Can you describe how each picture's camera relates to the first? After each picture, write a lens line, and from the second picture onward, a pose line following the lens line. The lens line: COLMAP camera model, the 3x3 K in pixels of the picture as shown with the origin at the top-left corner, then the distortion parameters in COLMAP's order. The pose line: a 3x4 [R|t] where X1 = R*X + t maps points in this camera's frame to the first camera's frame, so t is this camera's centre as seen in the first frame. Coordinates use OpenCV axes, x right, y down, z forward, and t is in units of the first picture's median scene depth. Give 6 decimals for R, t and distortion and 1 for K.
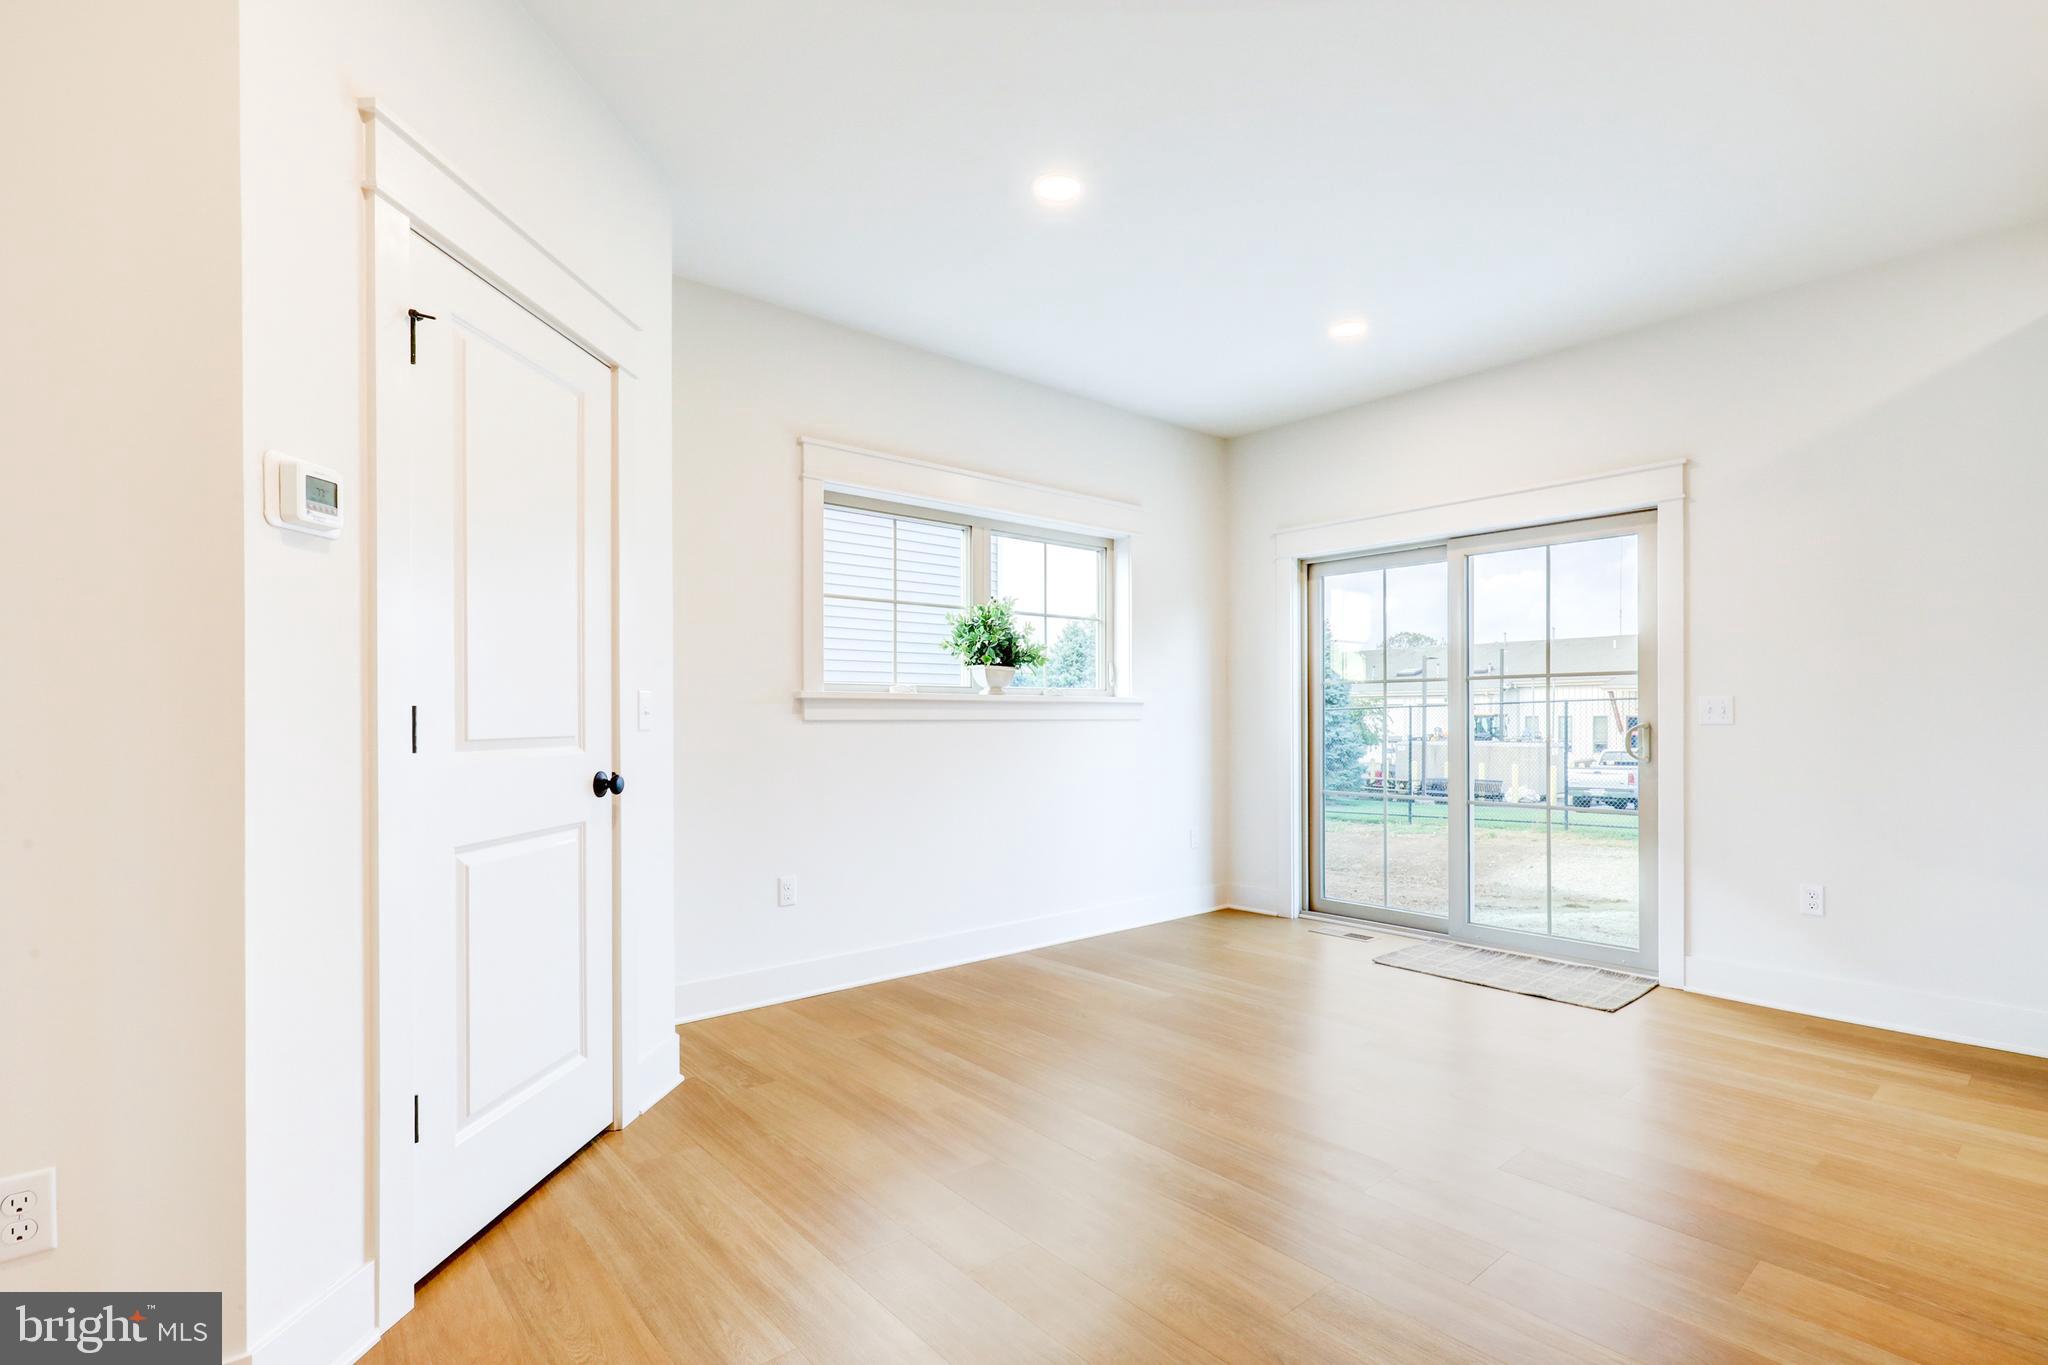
lens RADIAL K [[954.3, 0, 1053.7], [0, 954.3, 718.8], [0, 0, 1]] dist [0.001747, 0.000349]
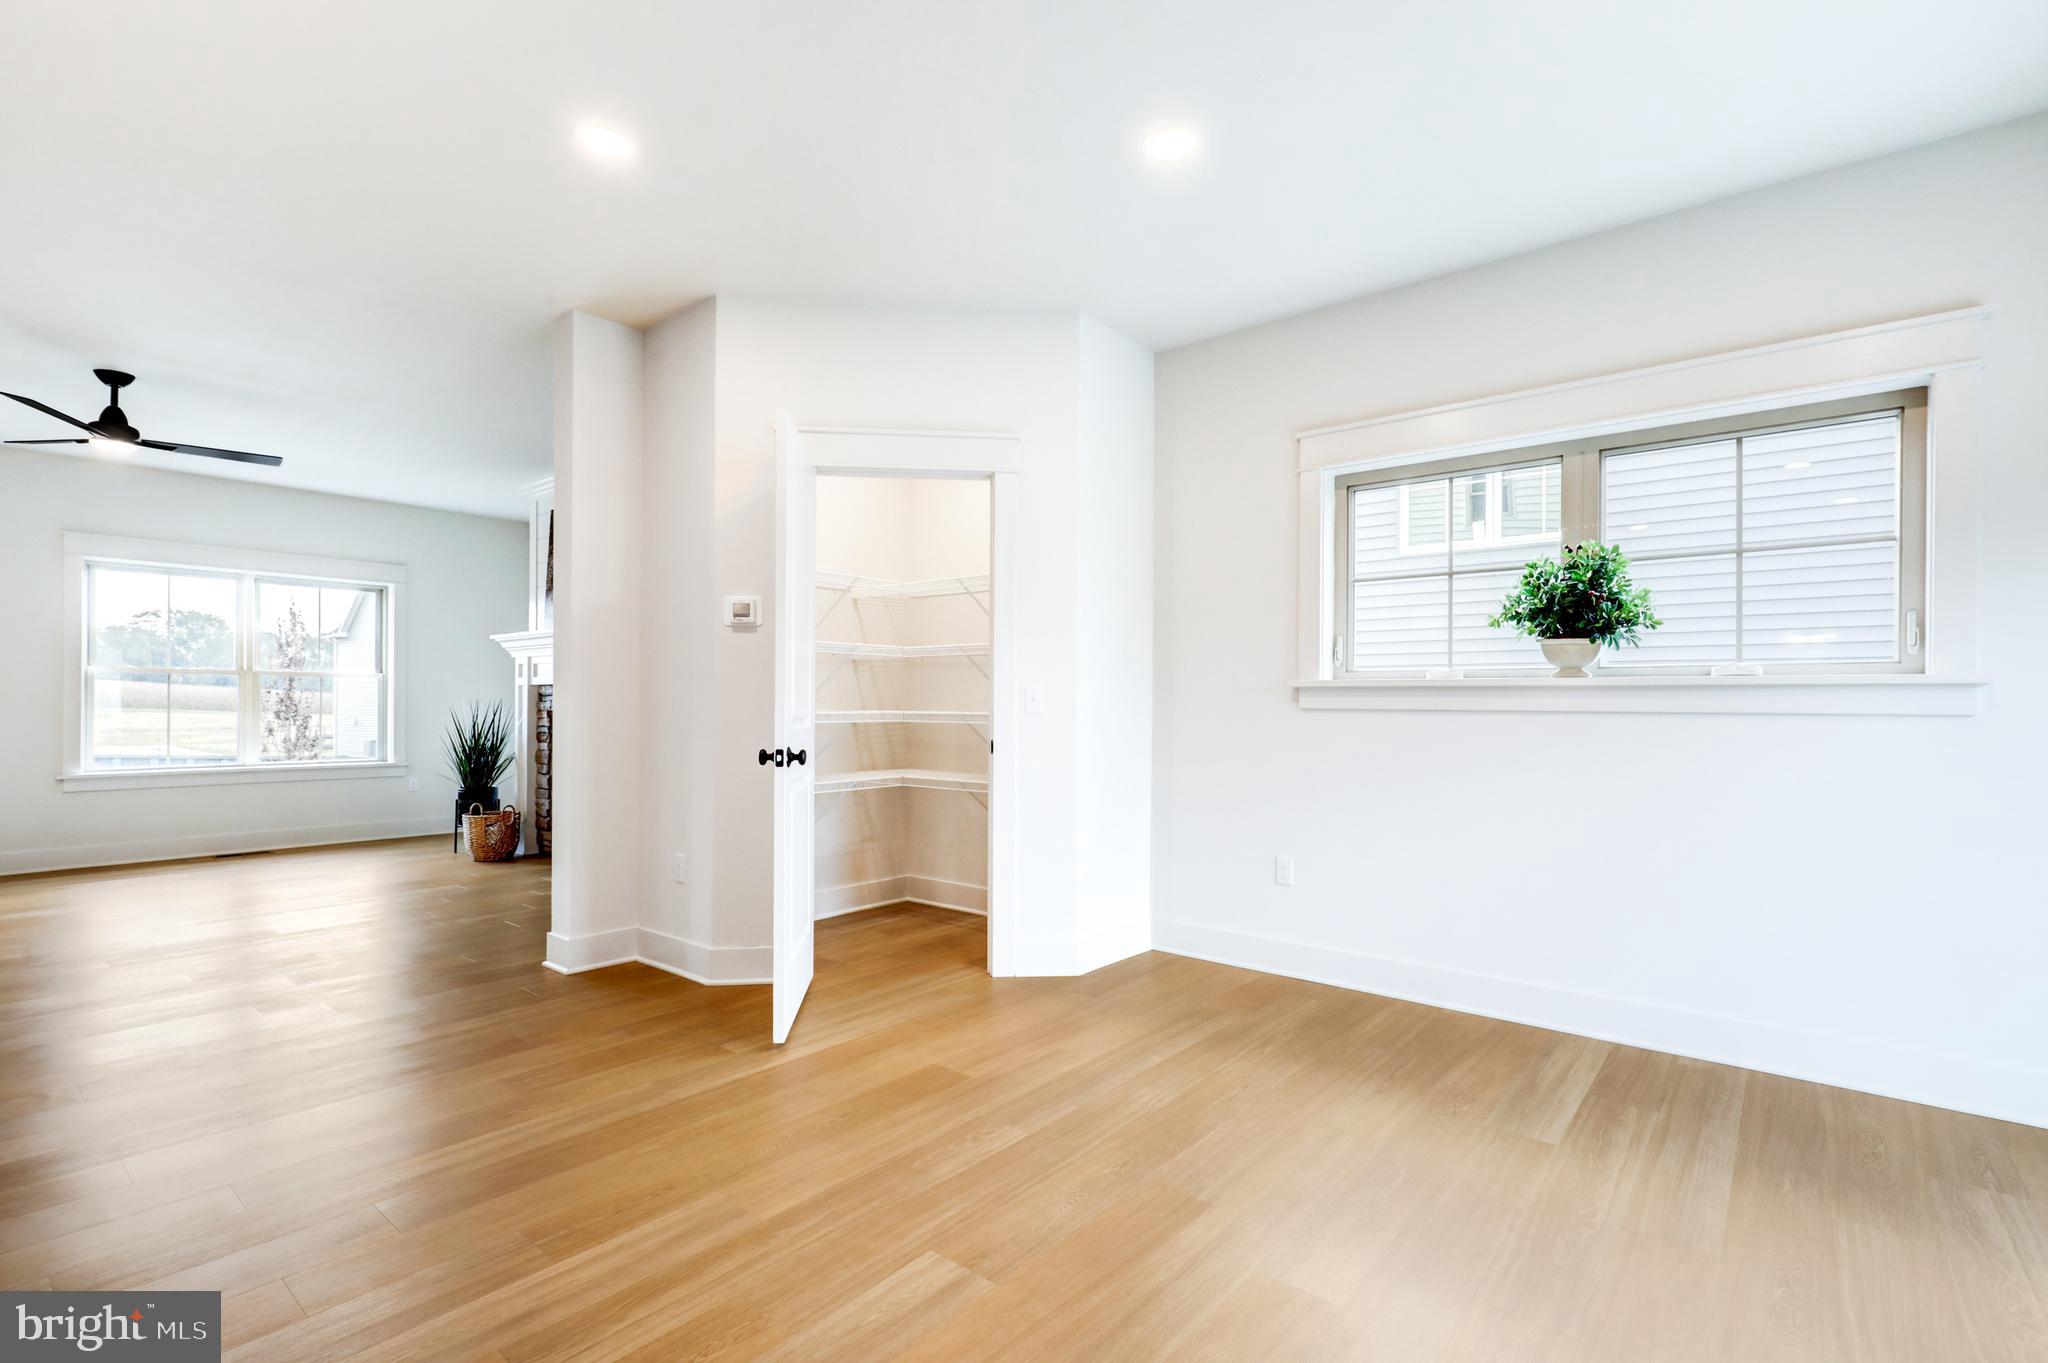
lens RADIAL K [[938.2, 0, 1031.4], [0, 938.2, 706.5], [0, 0, 1]] dist [-0.000664, 0.000014]
pose [[0.165460, 0.005782, -0.986200, 0.662288], [-0.007533, 0.999961, 0.004598, -0.003449], [0.986188, 0.006668, 0.165497, 0.528563]]
